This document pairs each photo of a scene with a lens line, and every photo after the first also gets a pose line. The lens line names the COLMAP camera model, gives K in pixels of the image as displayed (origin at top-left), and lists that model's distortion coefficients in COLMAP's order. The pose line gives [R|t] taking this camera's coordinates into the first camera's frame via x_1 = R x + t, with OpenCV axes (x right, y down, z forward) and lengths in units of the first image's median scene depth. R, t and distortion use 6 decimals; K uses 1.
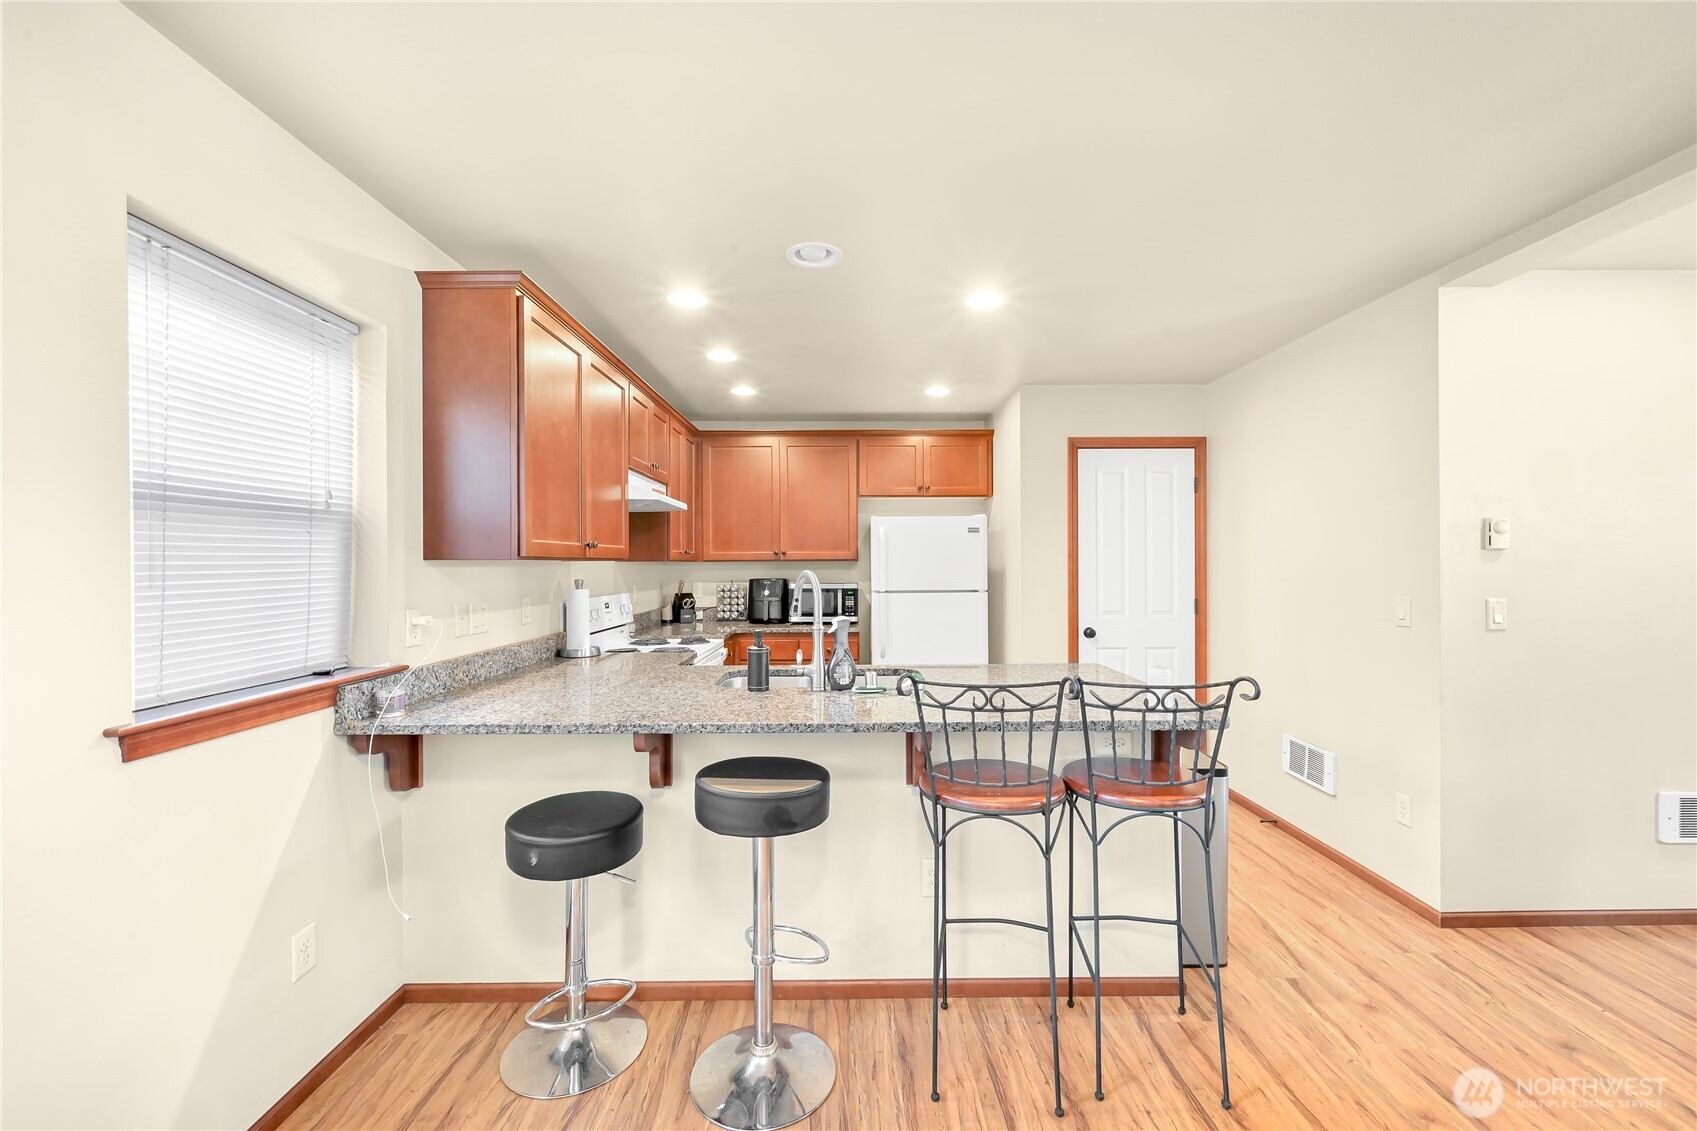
lens RADIAL K [[669.0, 0, 853.4], [0, 669.0, 557.1], [0, 0, 1]] dist [-0.001218, -0.000138]
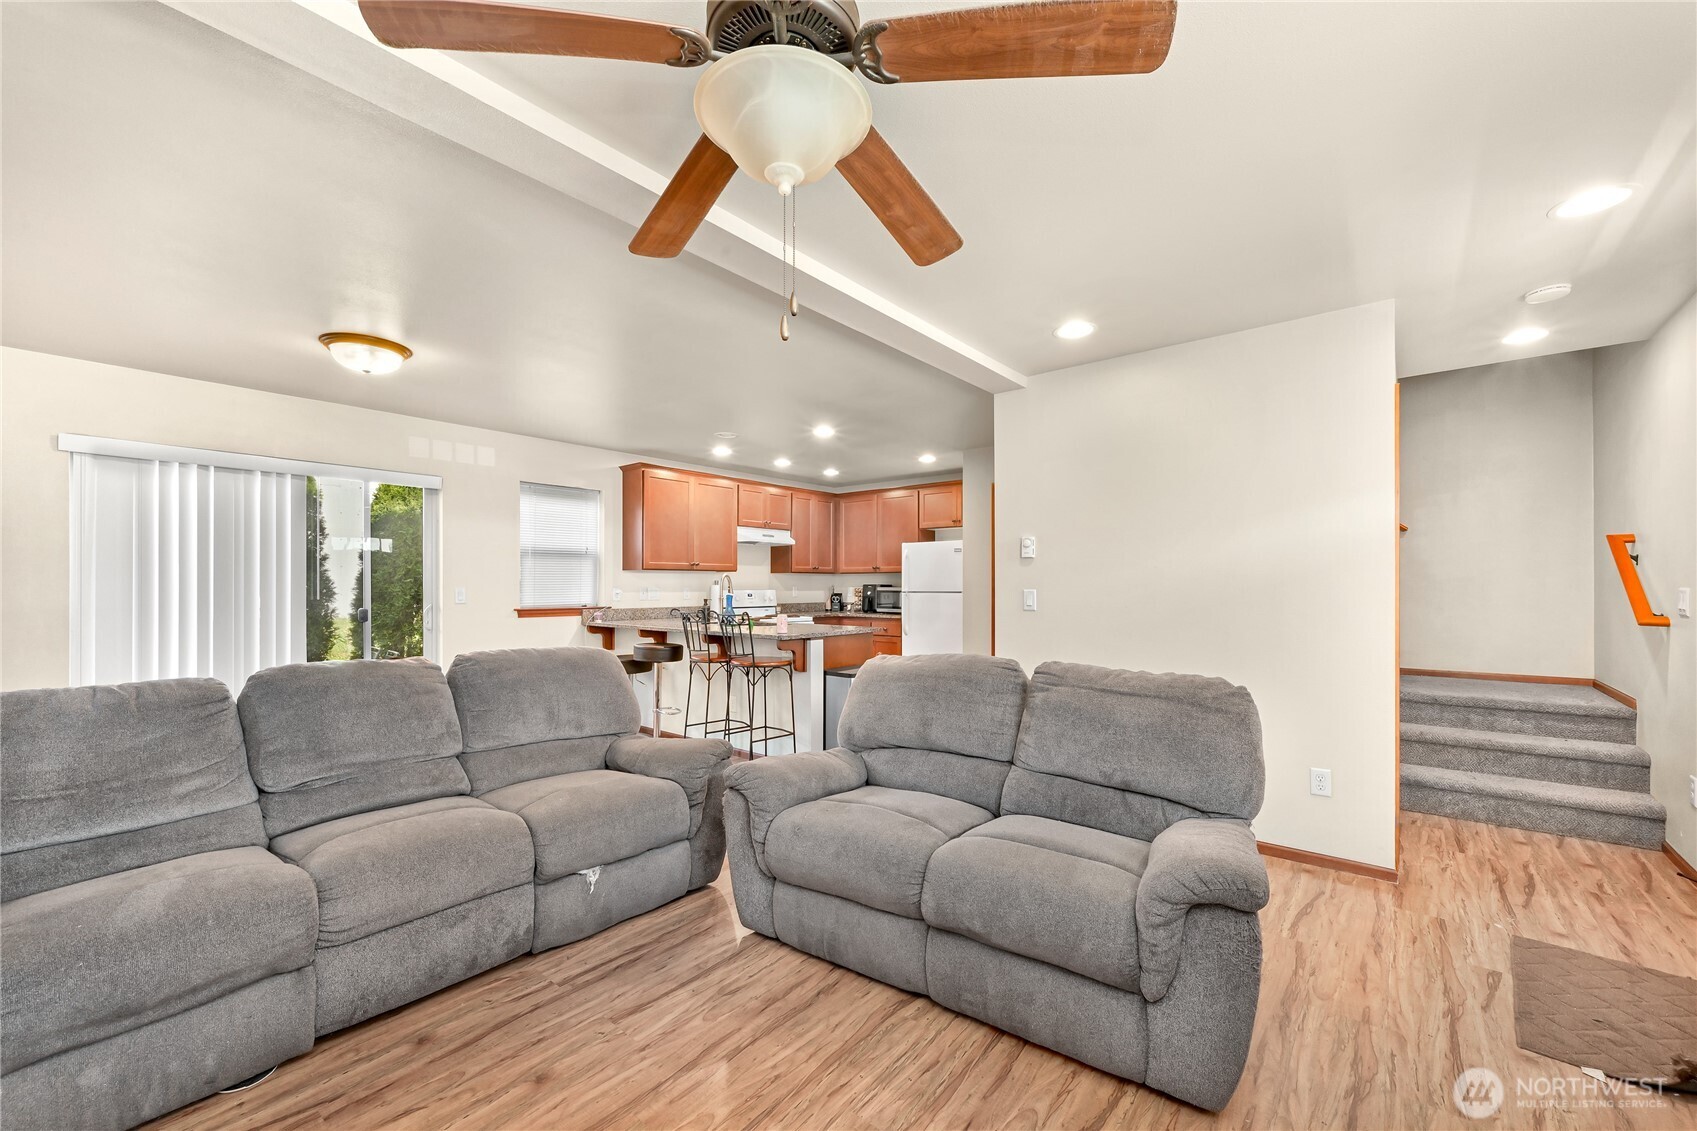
lens RADIAL K [[669.0, 0, 844.8], [0, 669.0, 579.6], [0, 0, 1]] dist [-0.001218, -0.000138]
pose [[0.745997, 0.003226, -0.665942, 1.834599], [0.000081, 0.999988, 0.004935, 0.028544], [0.665950, -0.003736, 0.745987, -0.435282]]
